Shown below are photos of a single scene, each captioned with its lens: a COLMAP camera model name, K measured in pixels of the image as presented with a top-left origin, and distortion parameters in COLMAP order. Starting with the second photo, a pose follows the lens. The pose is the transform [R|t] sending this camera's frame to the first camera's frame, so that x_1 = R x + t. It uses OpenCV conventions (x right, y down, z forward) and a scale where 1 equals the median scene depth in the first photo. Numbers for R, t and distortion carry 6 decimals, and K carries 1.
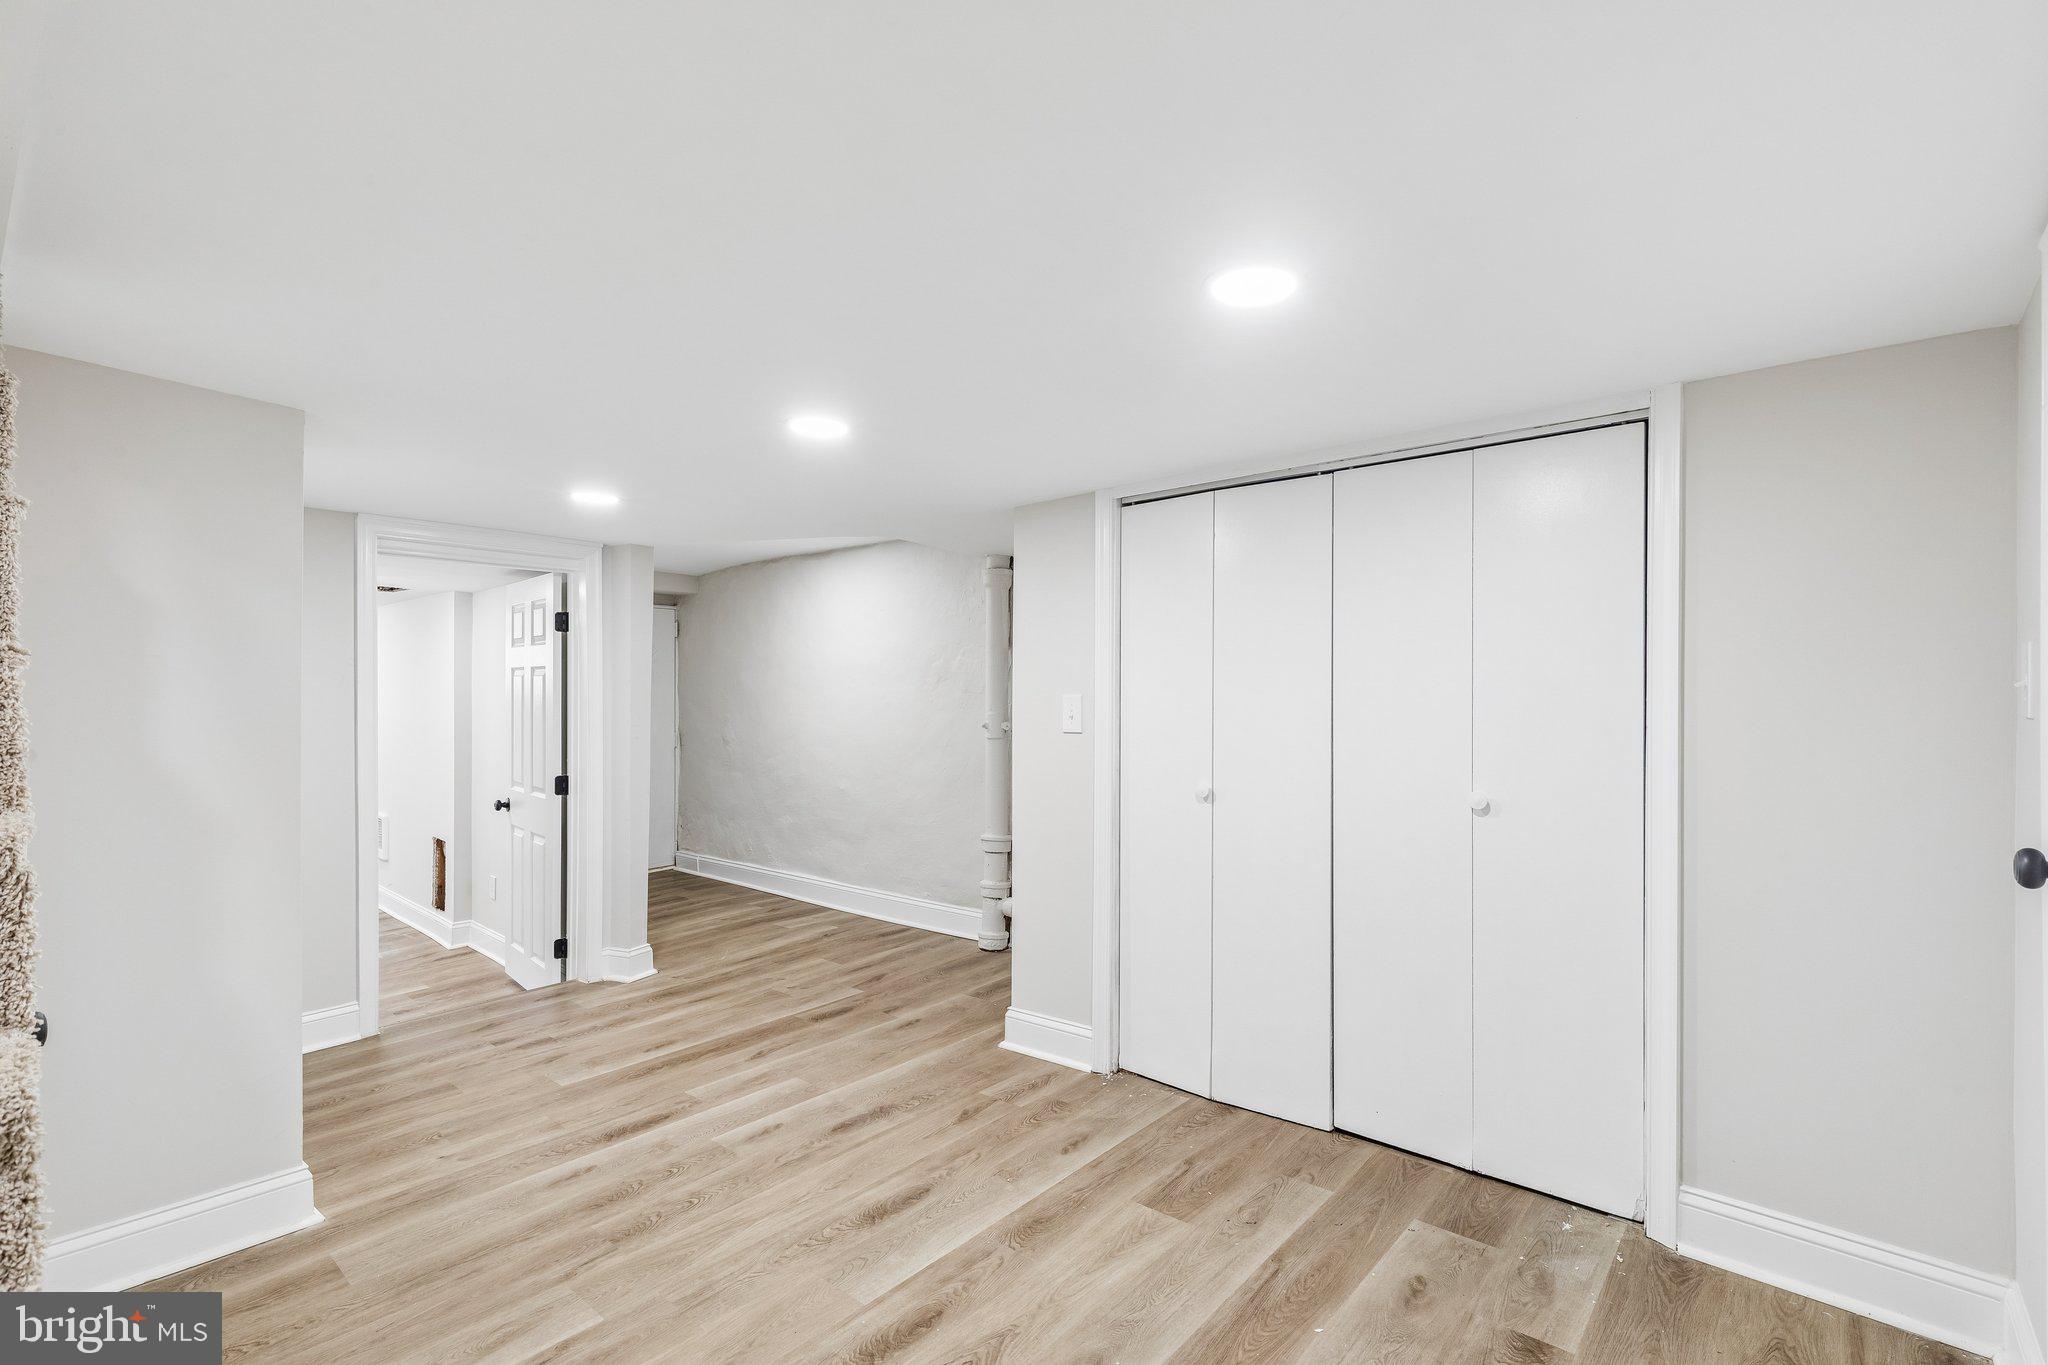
lens RADIAL K [[926.2, 0, 1027.1], [0, 926.2, 688.8], [0, 0, 1]] dist [0.005389, 0.001092]
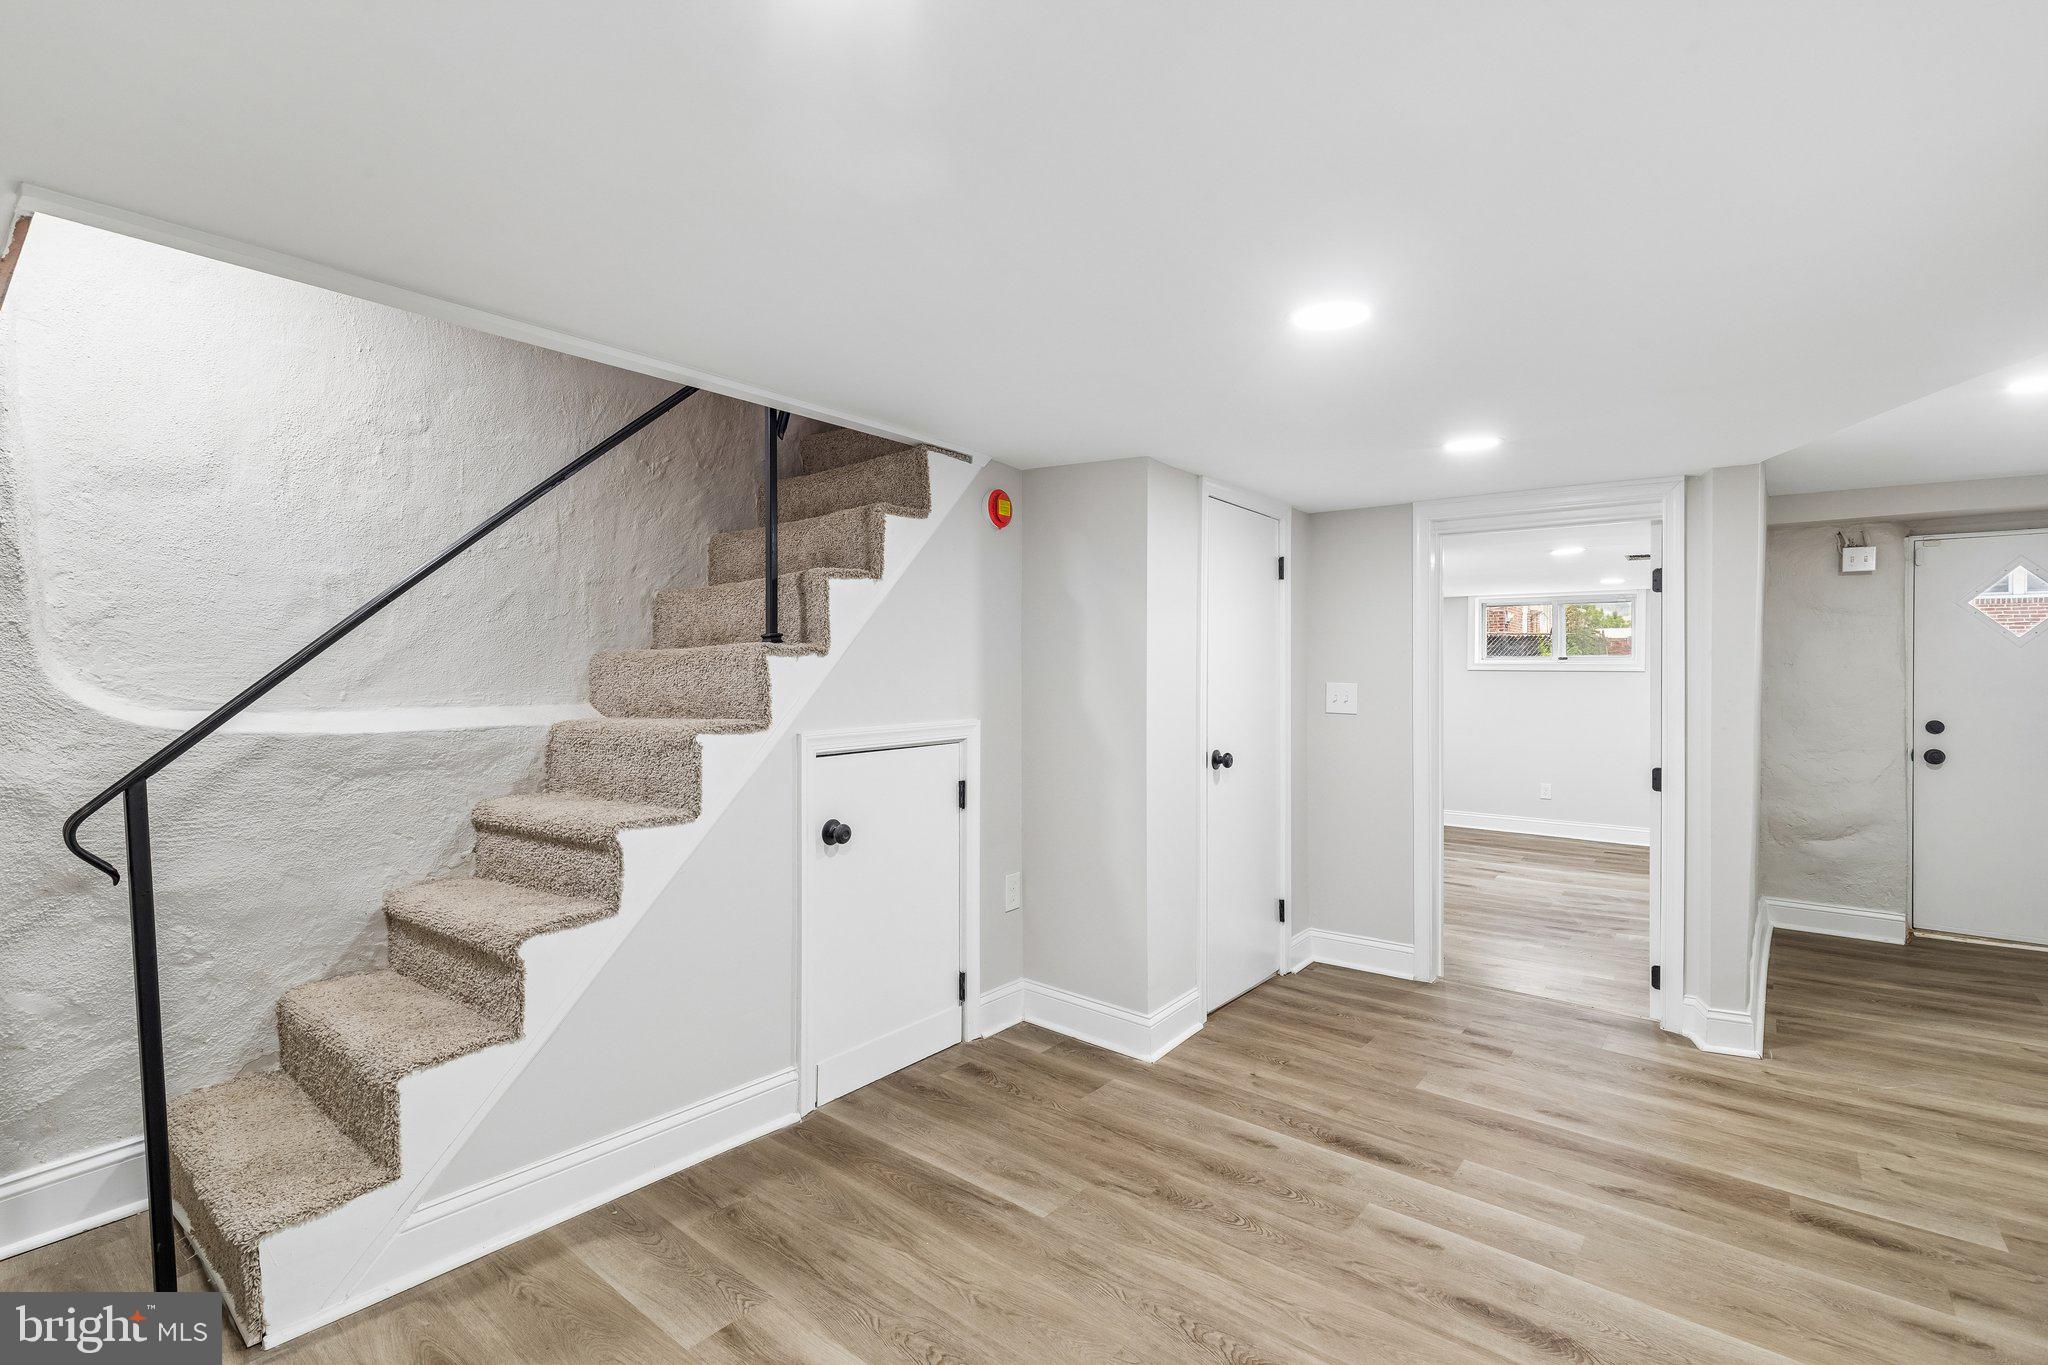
lens RADIAL K [[926.2, 0, 1027.6], [0, 926.2, 670.7], [0, 0, 1]] dist [0.005389, 0.001092]
pose [[0.047475, 0.010329, -0.998819, 0.403865], [-0.000172, 0.999947, 0.010333, -0.001206], [0.998872, -0.000319, 0.047475, 0.558369]]
